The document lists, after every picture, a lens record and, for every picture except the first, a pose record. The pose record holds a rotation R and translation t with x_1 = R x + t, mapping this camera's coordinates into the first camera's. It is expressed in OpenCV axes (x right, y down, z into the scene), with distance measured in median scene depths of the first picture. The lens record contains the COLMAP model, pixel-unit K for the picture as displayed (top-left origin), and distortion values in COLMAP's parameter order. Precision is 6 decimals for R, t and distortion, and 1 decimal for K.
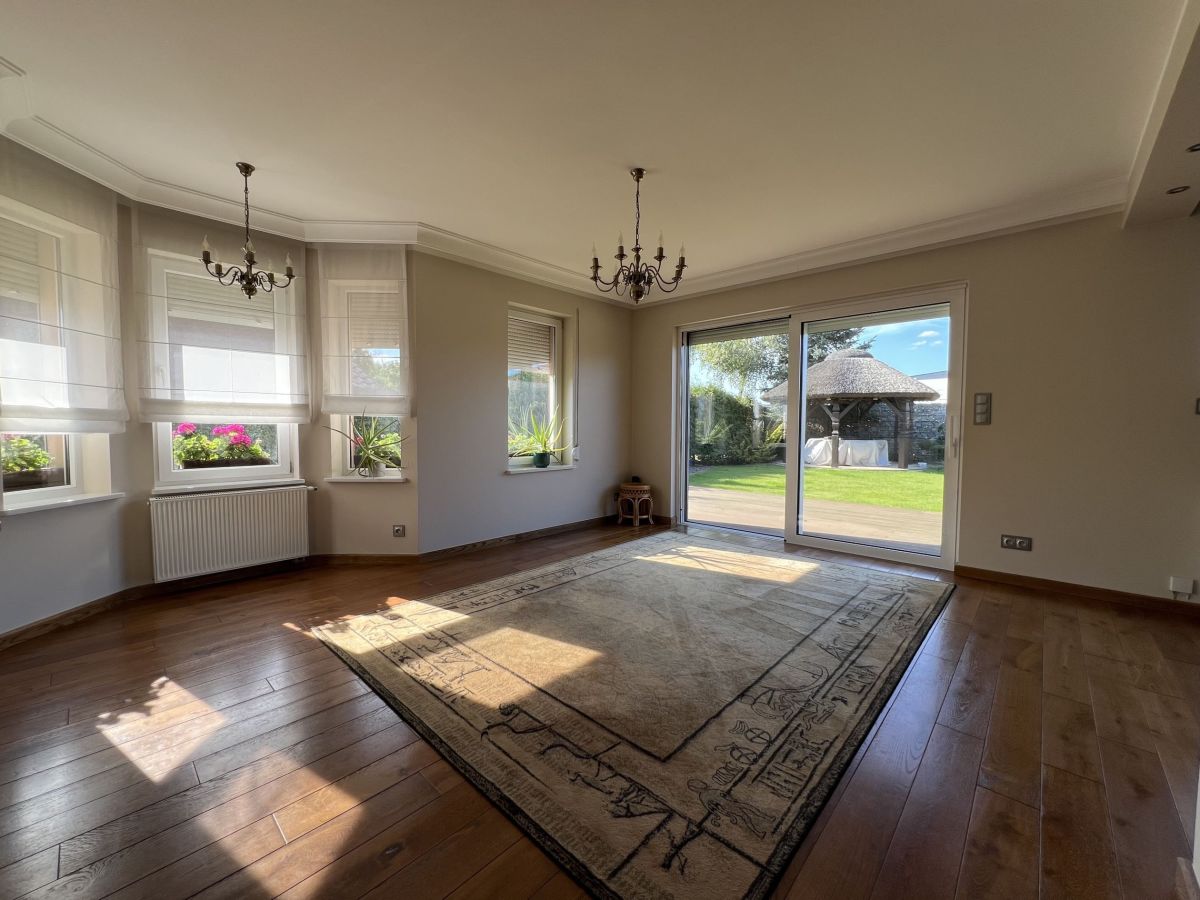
lens RADIAL K [[479.5, 0, 596.4], [0, 479.5, 447.6], [0, 0, 1]] dist [-0.002055, 0.000538]
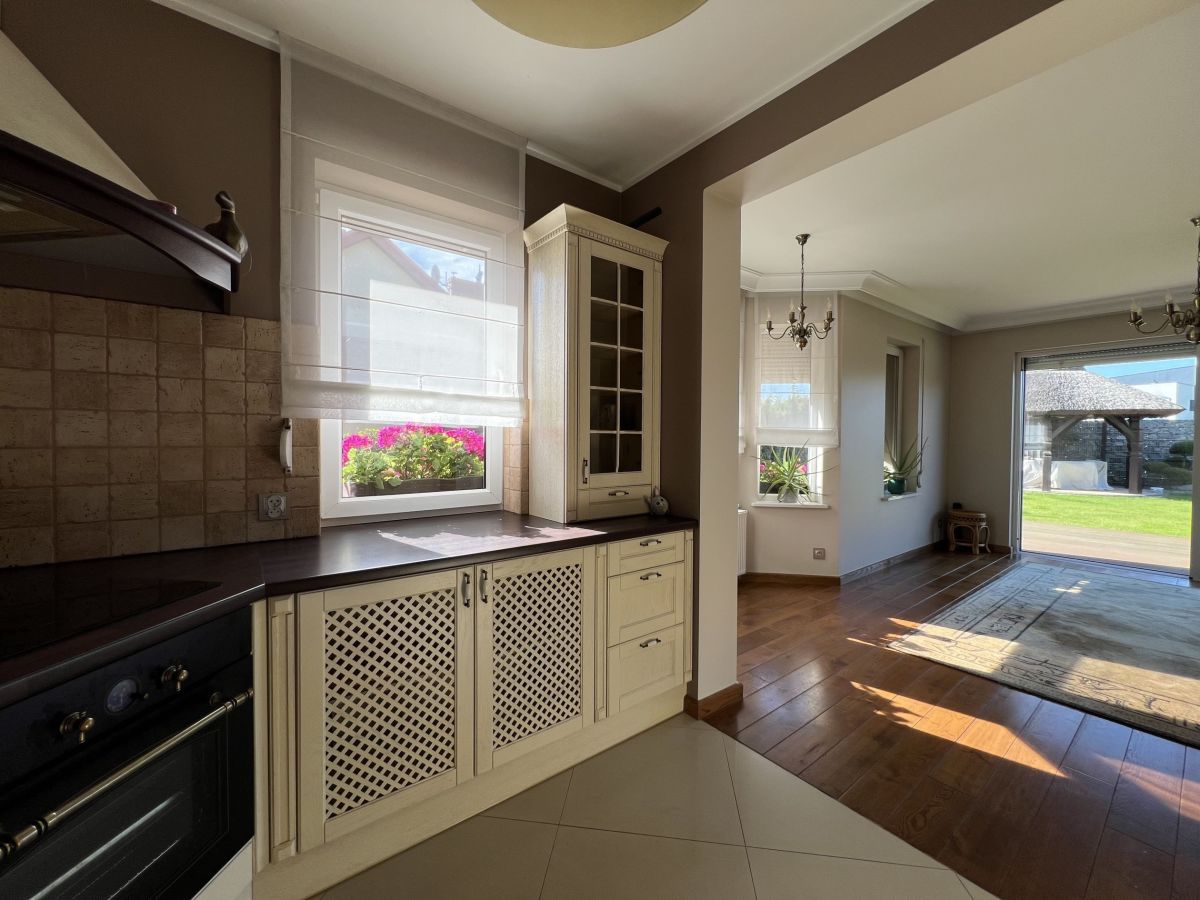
lens RADIAL K [[479.5, 0, 594.3], [0, 479.5, 447.3], [0, 0, 1]] dist [-0.002055, 0.000538]
pose [[0.986582, 0.005365, -0.163179, -0.898107], [-0.009992, 0.999571, -0.027547, -0.036179], [0.162961, 0.028808, 0.986212, -0.181137]]
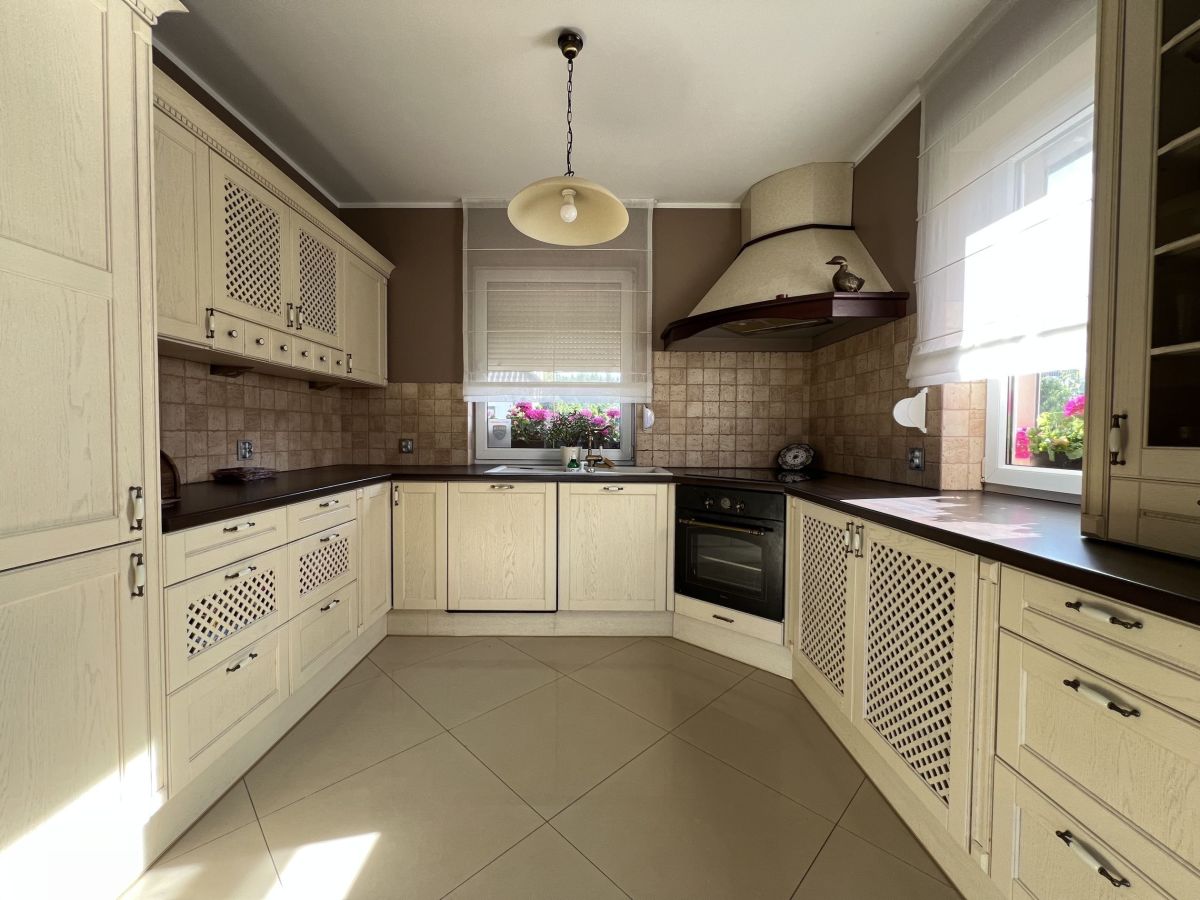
lens RADIAL K [[479.5, 0, 598.3], [0, 479.5, 445.2], [0, 0, 1]] dist [-0.002055, 0.000538]
pose [[-0.725537, 0.007937, -0.688138, -0.560949], [-0.043661, 0.997388, 0.057538, -0.020009], [0.686797, 0.071791, -0.723295, 0.453402]]
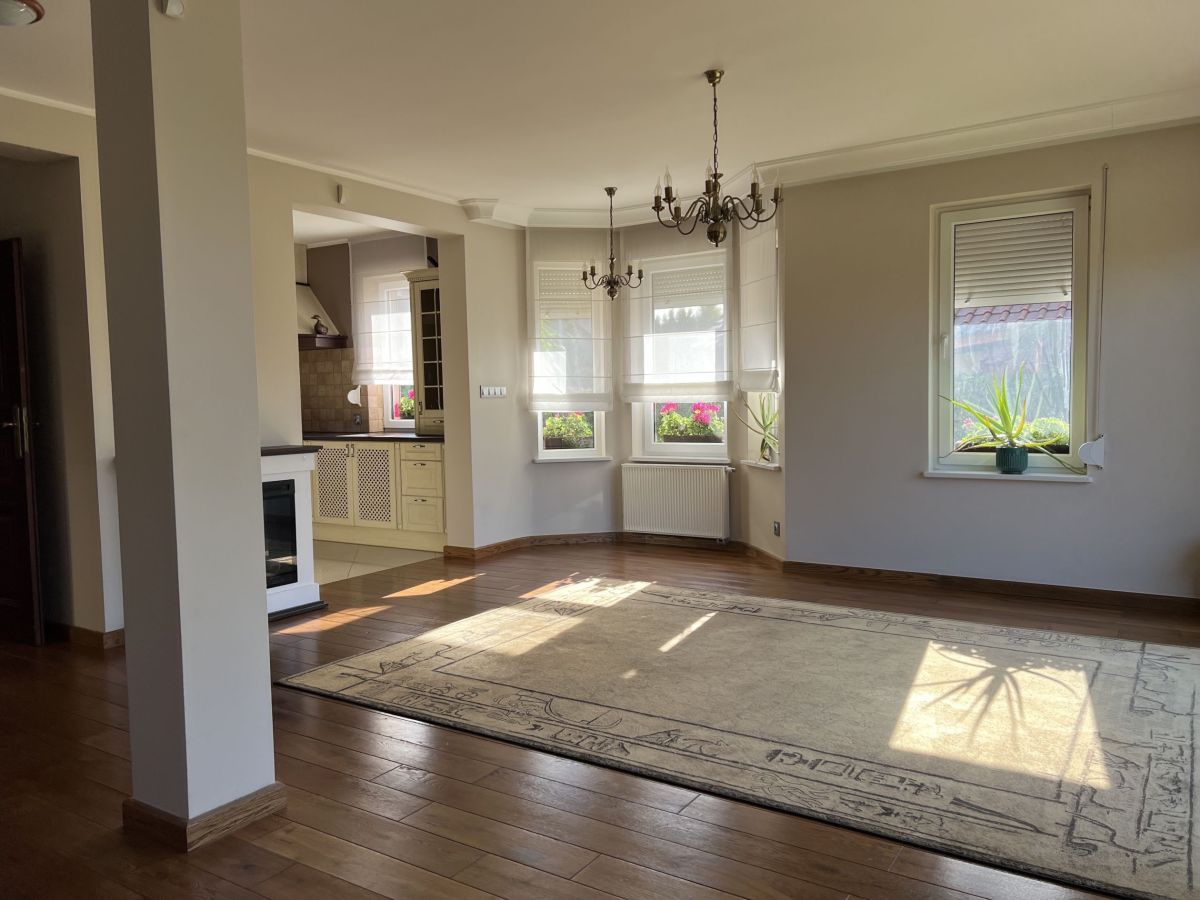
lens RADIAL K [[902.3, 0, 601.5], [0, 902.3, 454.6], [0, 0, 1]] dist [0.049192, -0.051472]
pose [[0.176611, 0.057234, -0.982615, 1.318179], [-0.028312, 0.998190, 0.053052, -0.037679], [0.983873, 0.018450, 0.177912, 0.506595]]
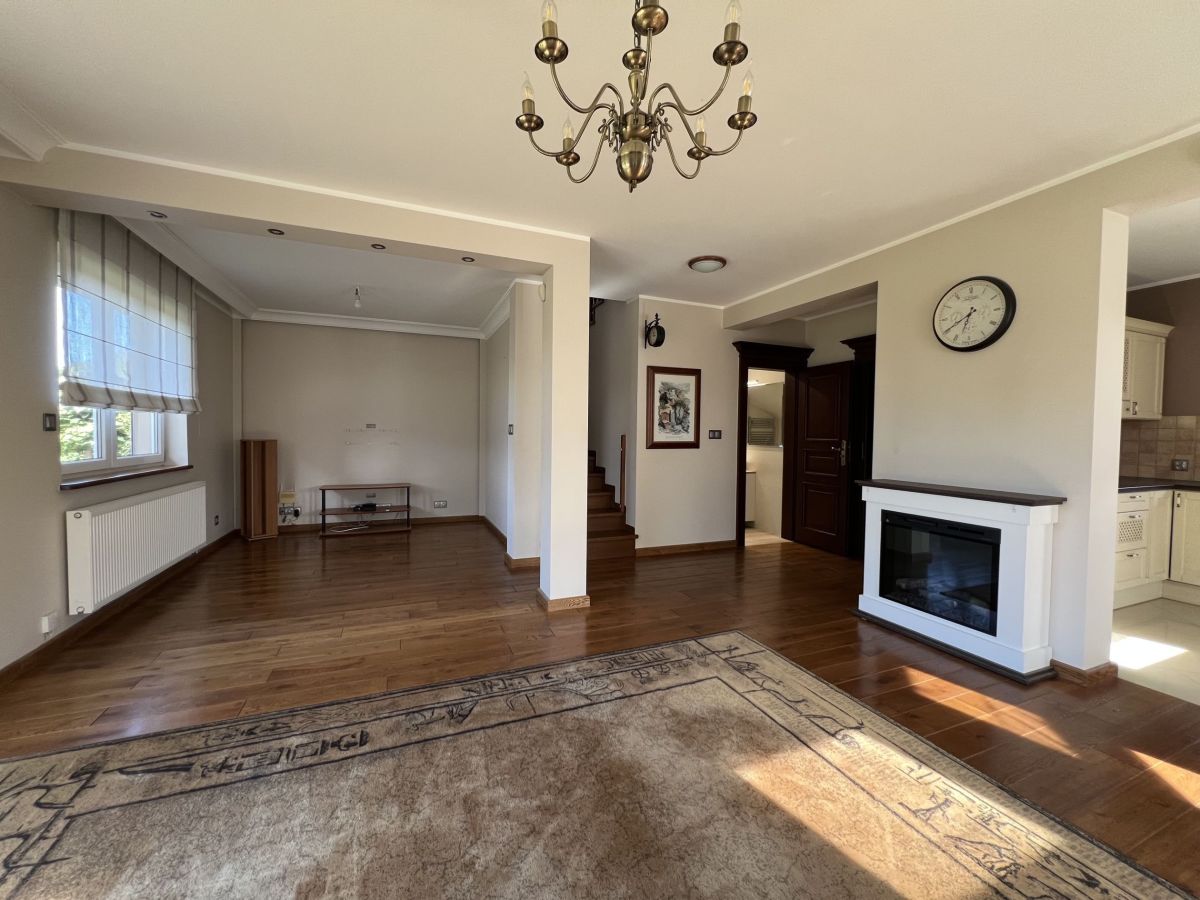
lens RADIAL K [[480.2, 0, 594.7], [0, 480.2, 448.4], [0, 0, 1]] dist [-0.003660, 0.000494]
pose [[-0.911920, -0.028806, 0.409355, -0.054482], [0.003787, 0.996900, 0.078587, -0.094029], [-0.410350, 0.073215, -0.908984, 1.255773]]
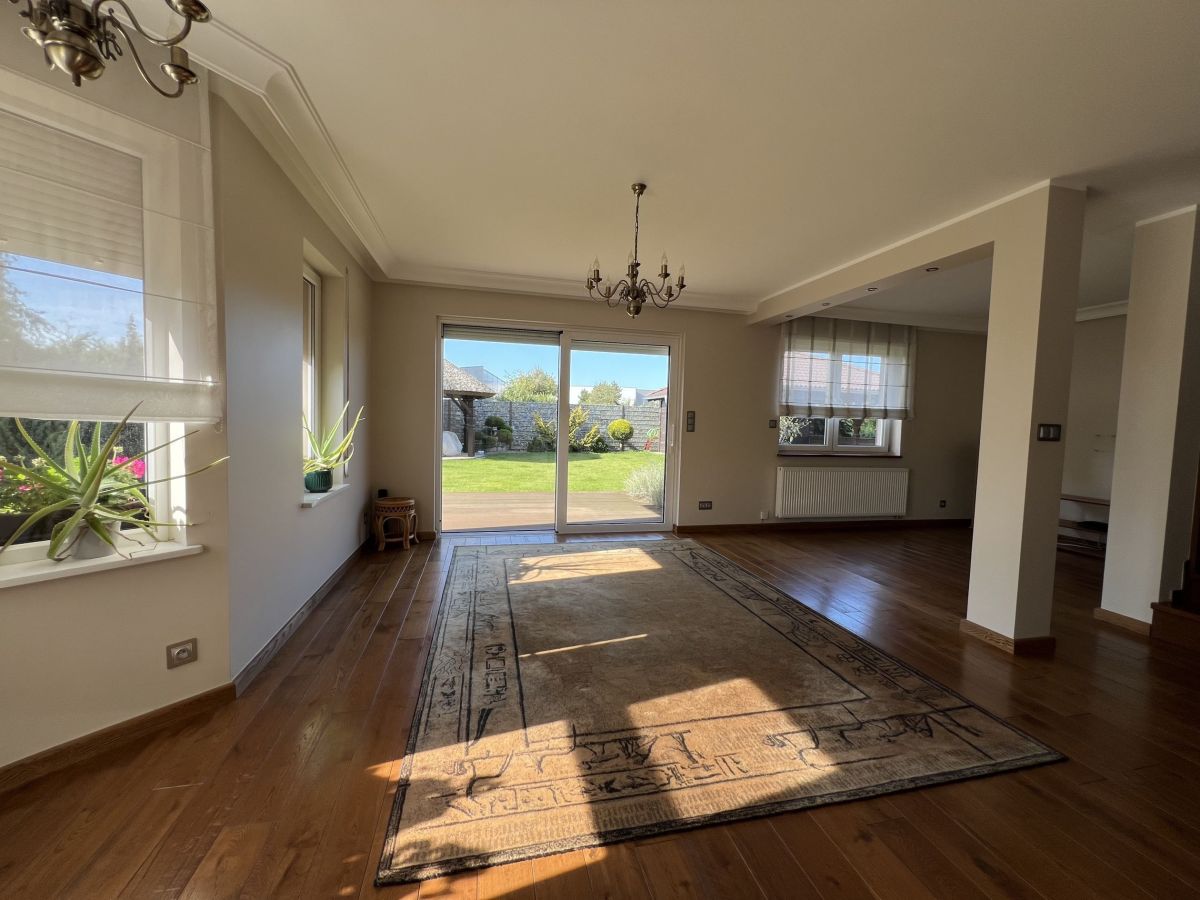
lens RADIAL K [[479.5, 0, 596.8], [0, 479.5, 446.7], [0, 0, 1]] dist [-0.002055, 0.000538]
pose [[0.549922, -0.035312, 0.834469, -0.710454], [0.014843, 0.999361, 0.032508, -0.059761], [-0.835084, -0.005491, 0.550095, 0.456162]]
